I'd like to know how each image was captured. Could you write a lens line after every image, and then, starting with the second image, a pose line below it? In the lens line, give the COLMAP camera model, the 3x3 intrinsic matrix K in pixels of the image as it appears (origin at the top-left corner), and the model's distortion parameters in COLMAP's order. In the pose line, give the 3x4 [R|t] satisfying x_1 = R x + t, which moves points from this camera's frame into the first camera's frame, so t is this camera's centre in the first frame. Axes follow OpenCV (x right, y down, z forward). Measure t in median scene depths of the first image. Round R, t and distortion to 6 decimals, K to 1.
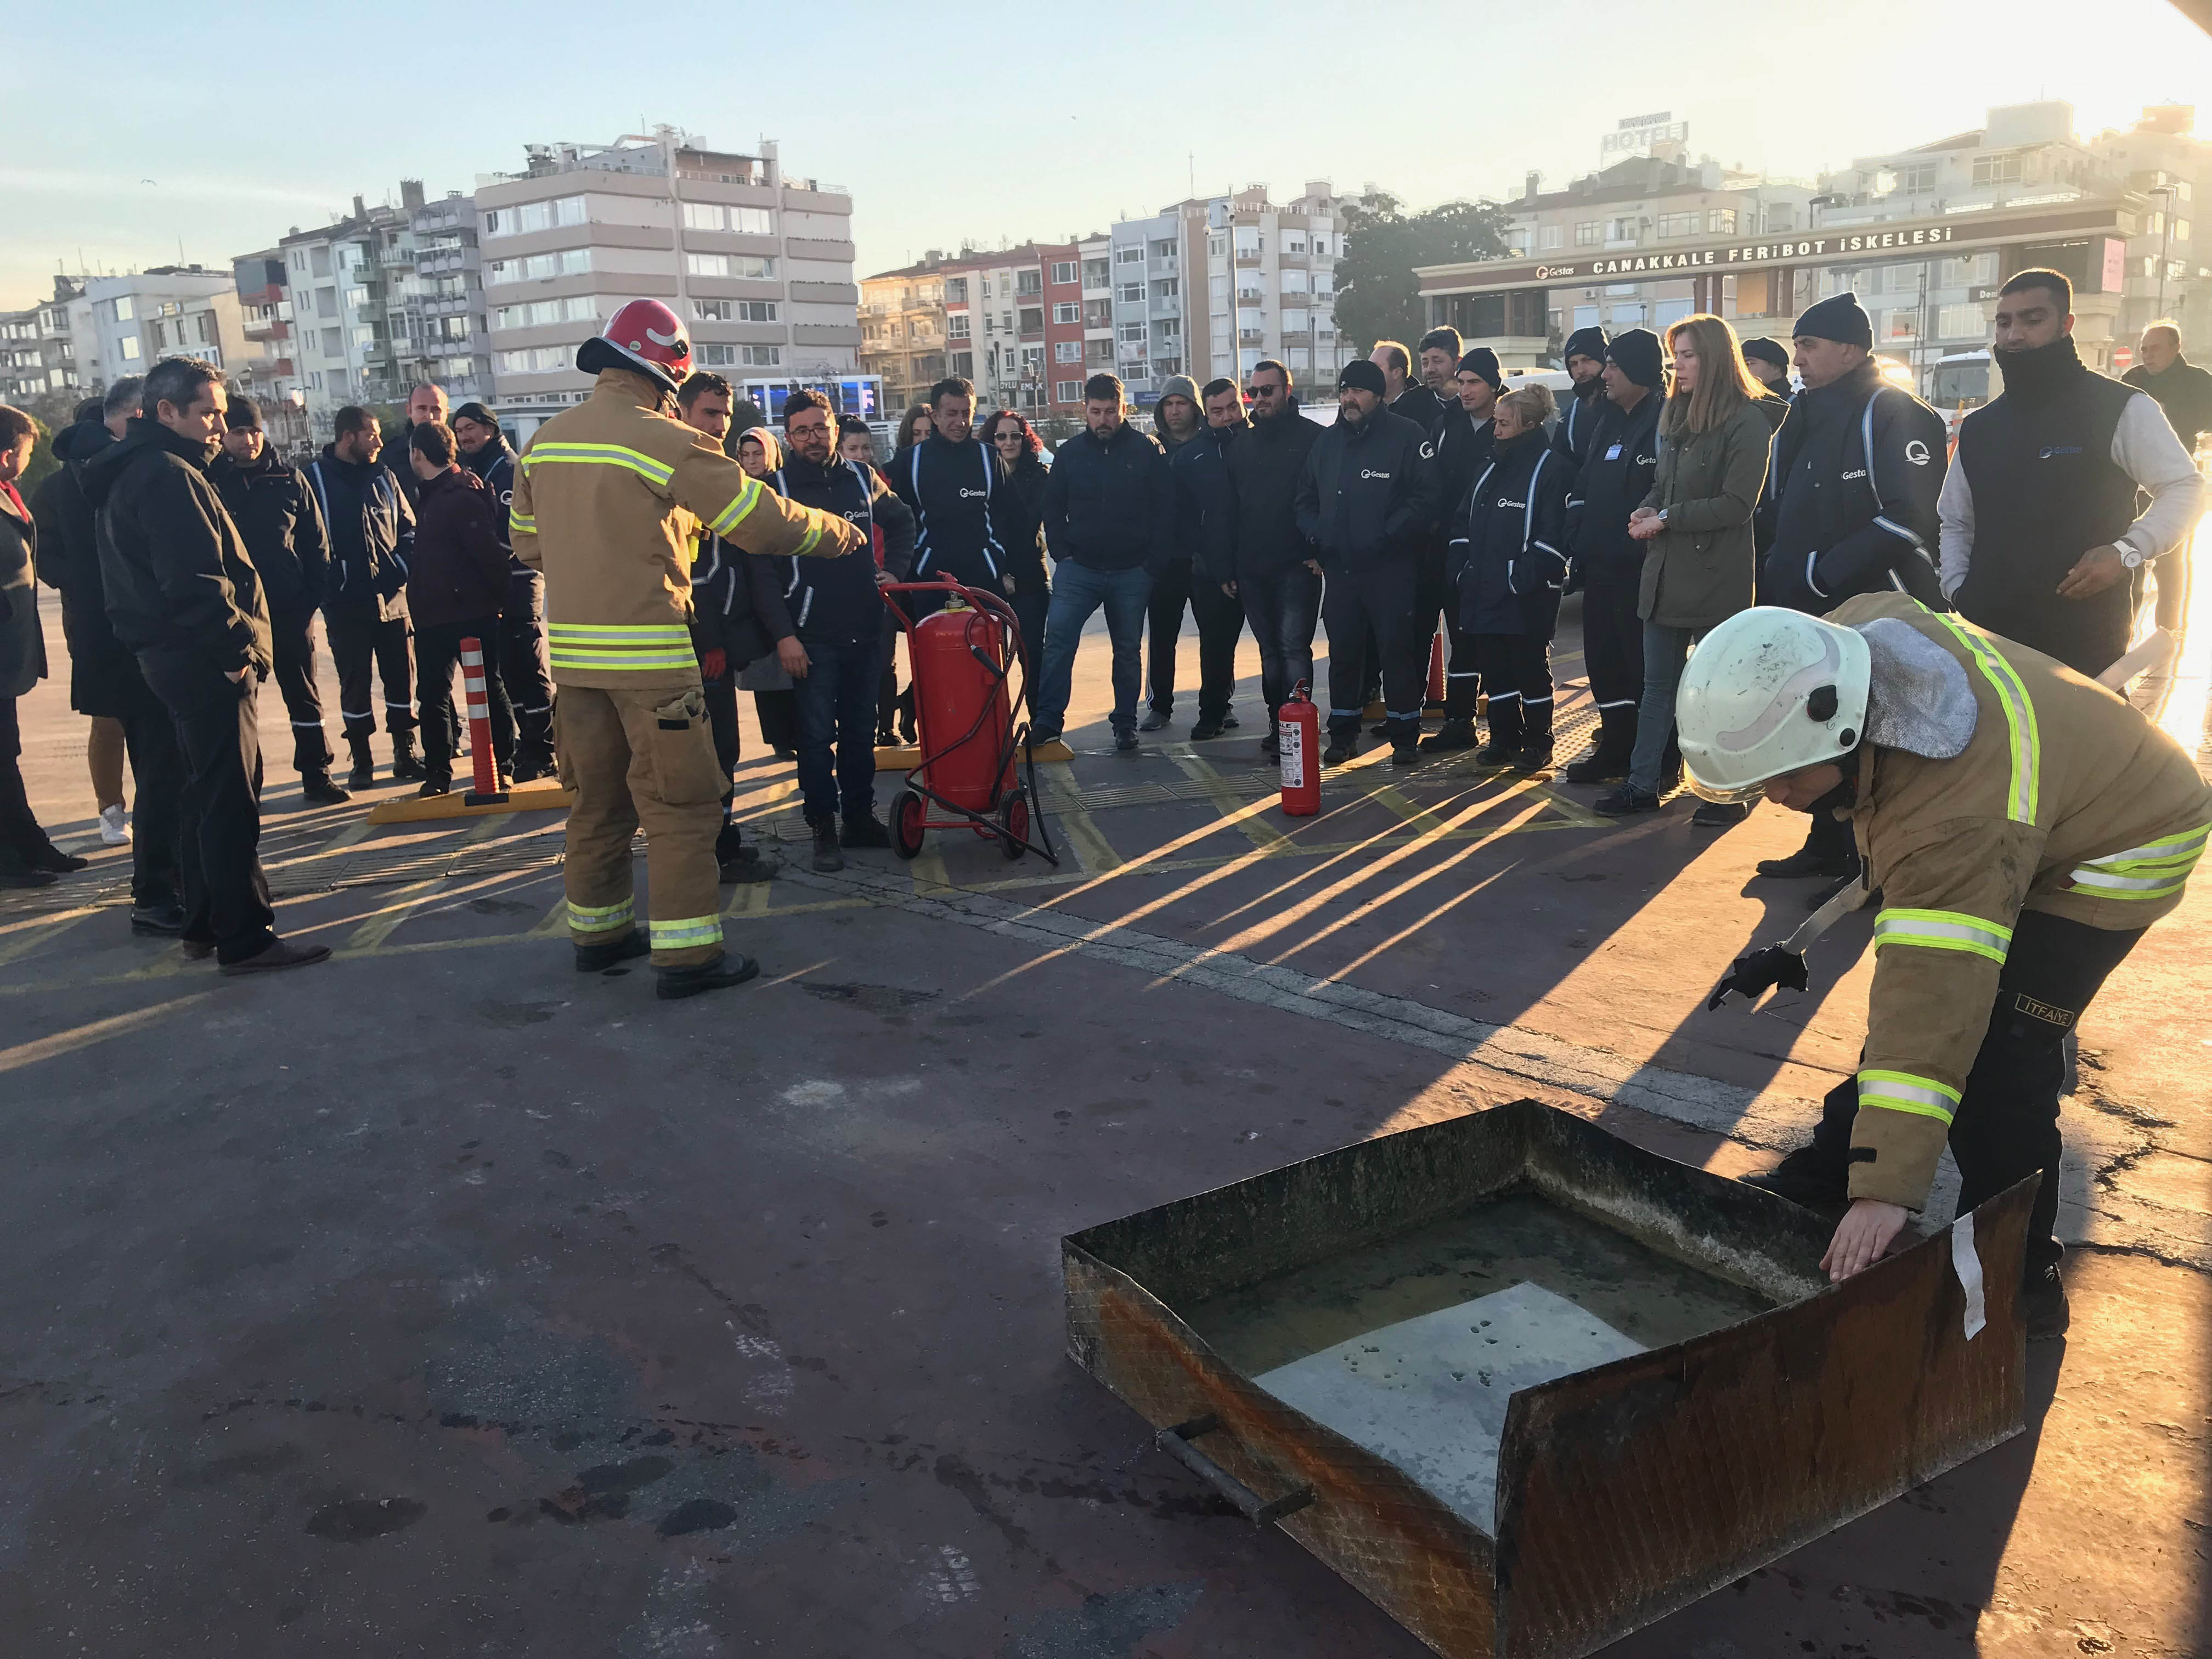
lens RADIAL K [[1704.1, 0, 1106.0], [0, 1704.1, 829.5], [0, 0, 1]] dist [0.001584, -0.001802]
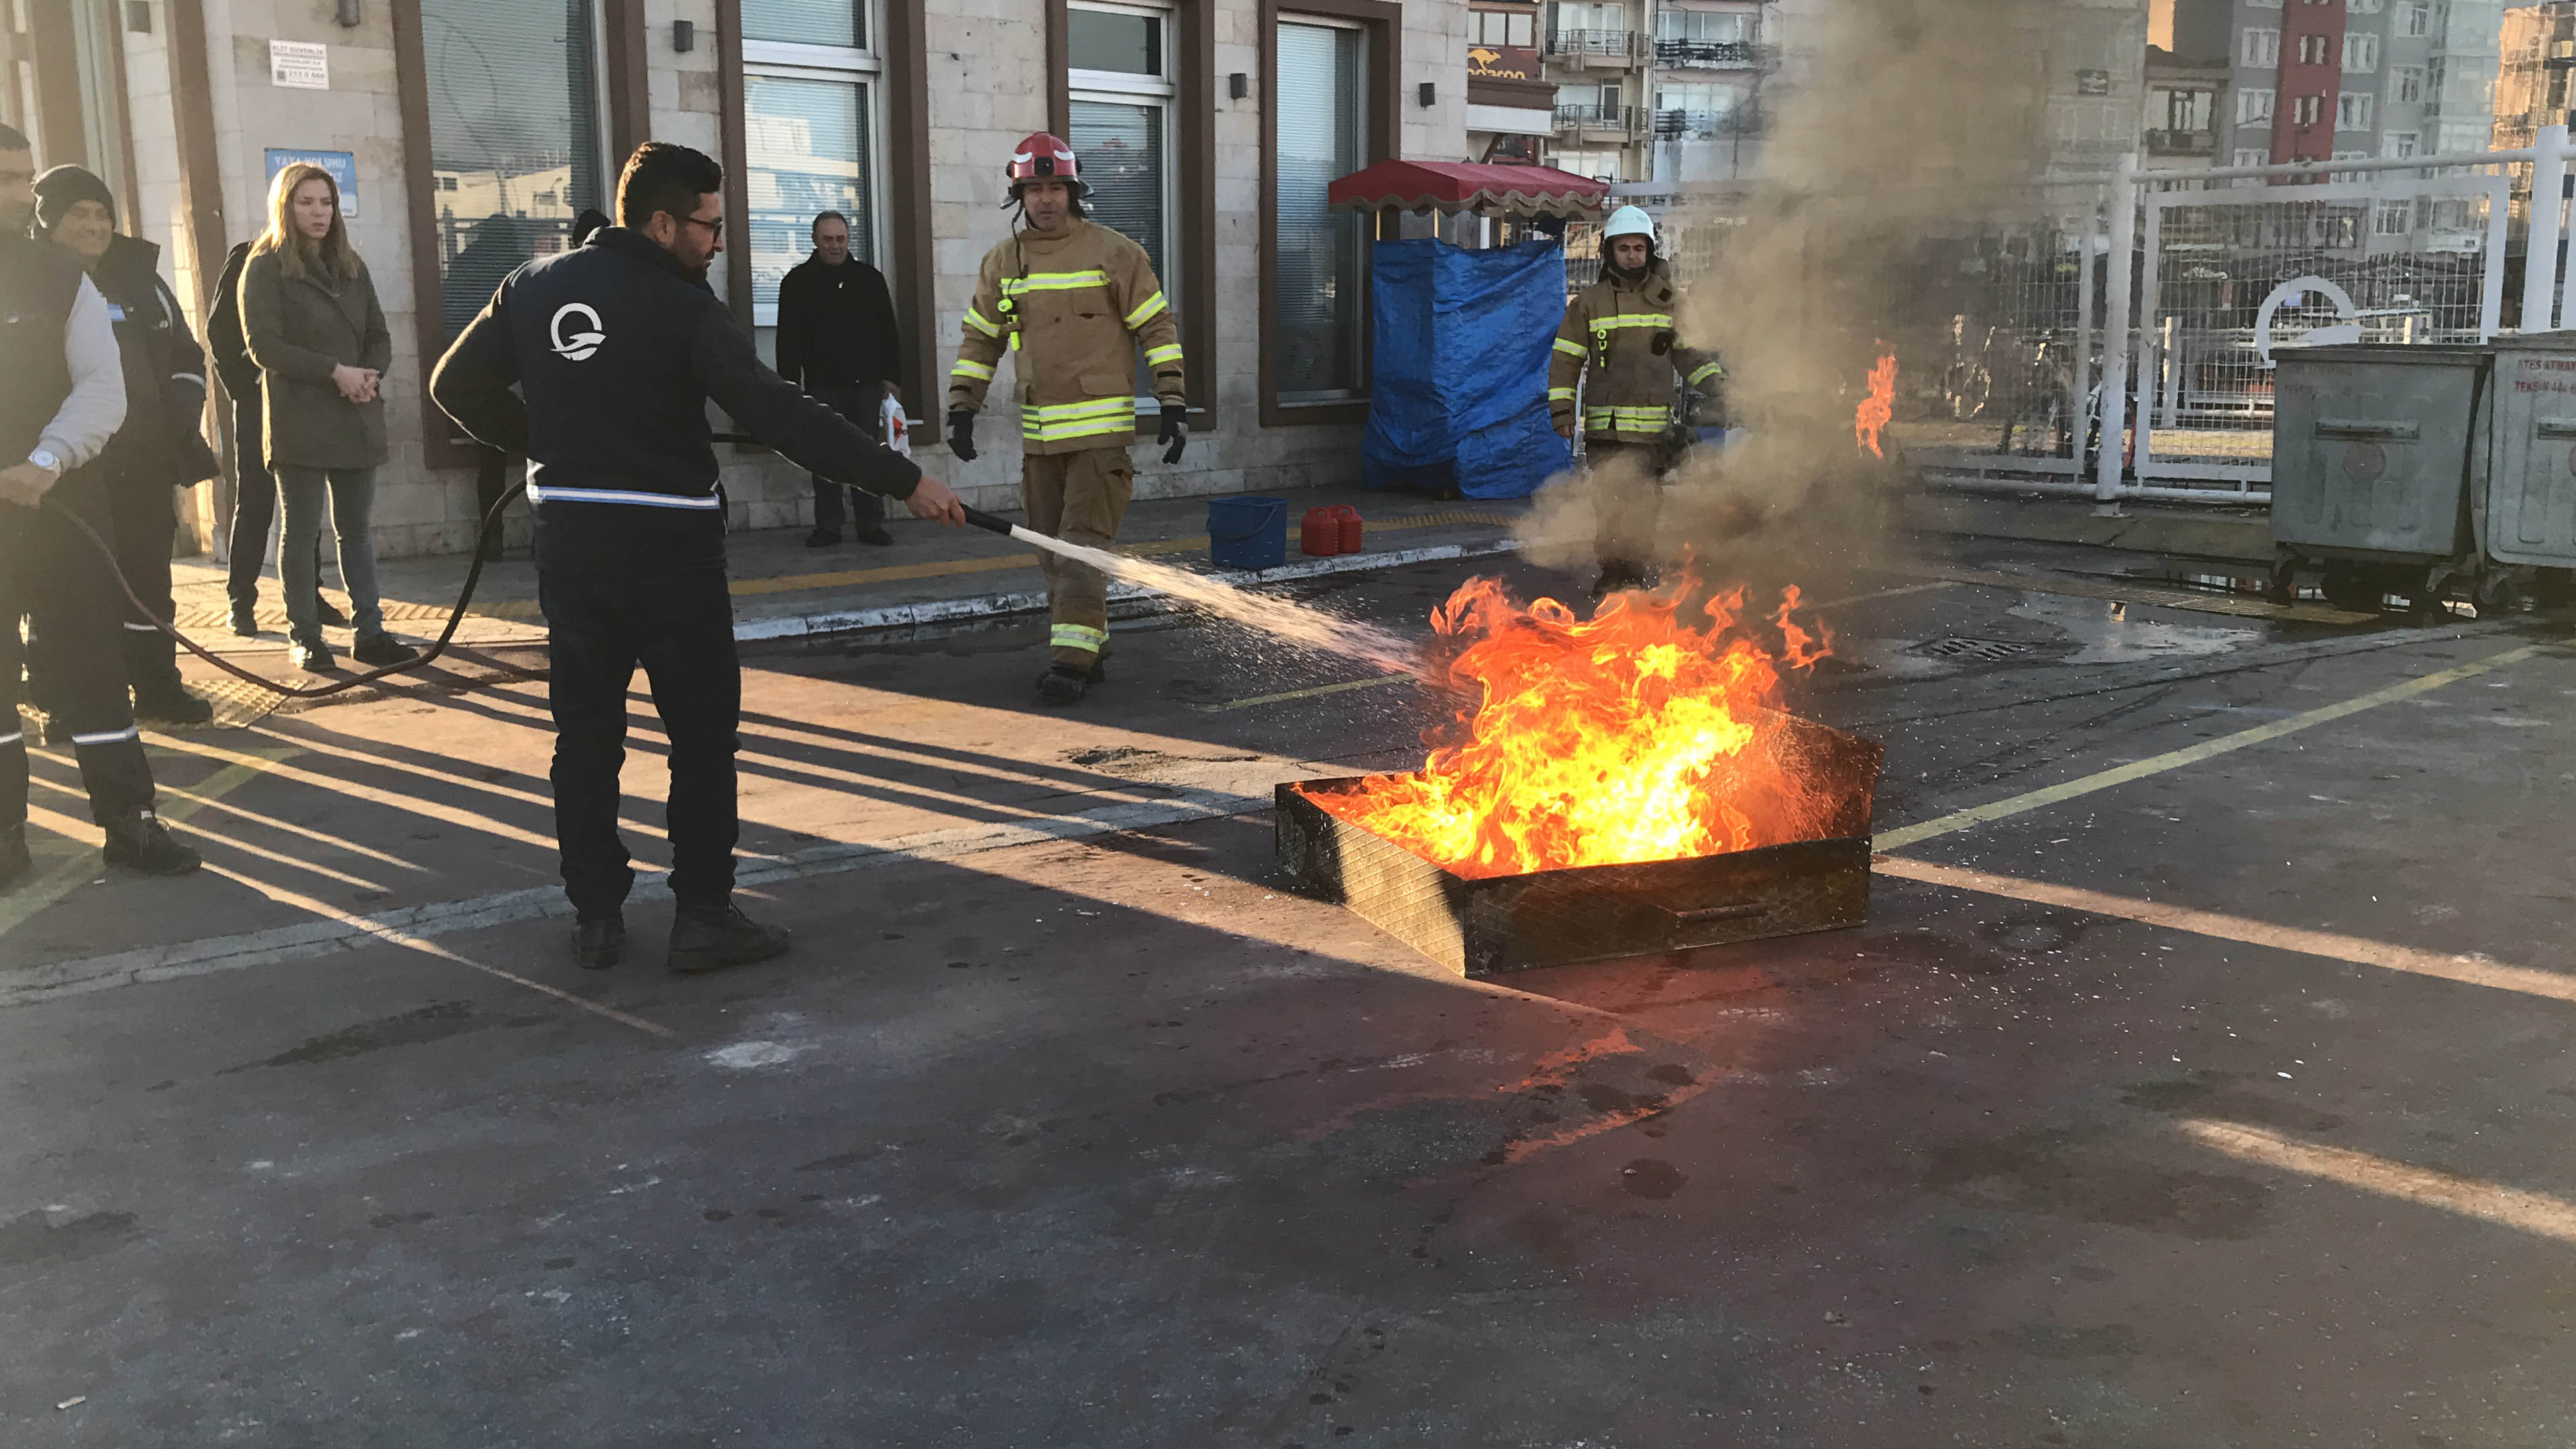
lens RADIAL K [[2306.4, 0, 1288.0], [0, 2306.4, 724.5], [0, 0, 1]] dist [0.003280, 0.000911]
pose [[0.165745, -0.140621, 0.976091, -1.190958], [0.222622, 0.969567, 0.101878, -0.043541], [-0.960712, 0.200413, 0.192006, 0.573152]]
